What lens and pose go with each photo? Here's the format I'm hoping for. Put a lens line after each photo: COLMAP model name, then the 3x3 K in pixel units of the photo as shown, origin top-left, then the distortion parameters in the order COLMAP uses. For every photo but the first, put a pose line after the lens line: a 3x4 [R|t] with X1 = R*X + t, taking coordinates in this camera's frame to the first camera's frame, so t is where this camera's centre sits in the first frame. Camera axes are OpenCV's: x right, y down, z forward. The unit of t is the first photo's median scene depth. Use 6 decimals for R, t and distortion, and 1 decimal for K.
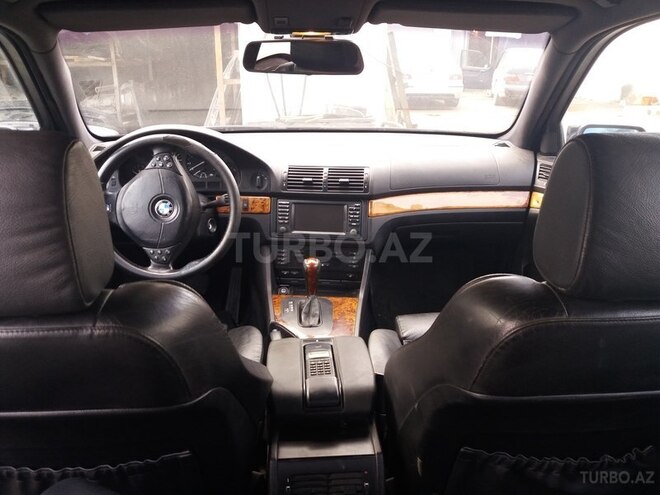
lens RADIAL K [[530.3, 0, 311.8], [0, 530.3, 248.9], [0, 0, 1]] dist [0.097531, -0.168776]
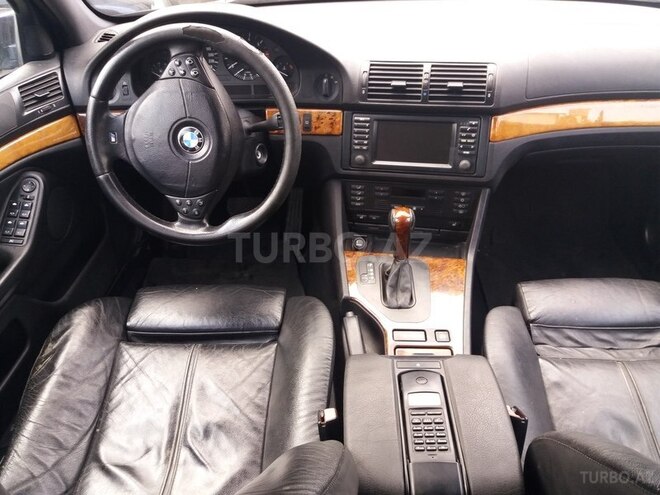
lens RADIAL K [[530.3, 0, 311.8], [0, 530.3, 248.9], [0, 0, 1]] dist [0.097531, -0.168776]
pose [[0.993758, 0.021840, -0.109396, -0.039626], [0.006369, 0.967941, 0.251097, -0.102235], [0.111373, -0.250226, 0.961760, 0.293991]]
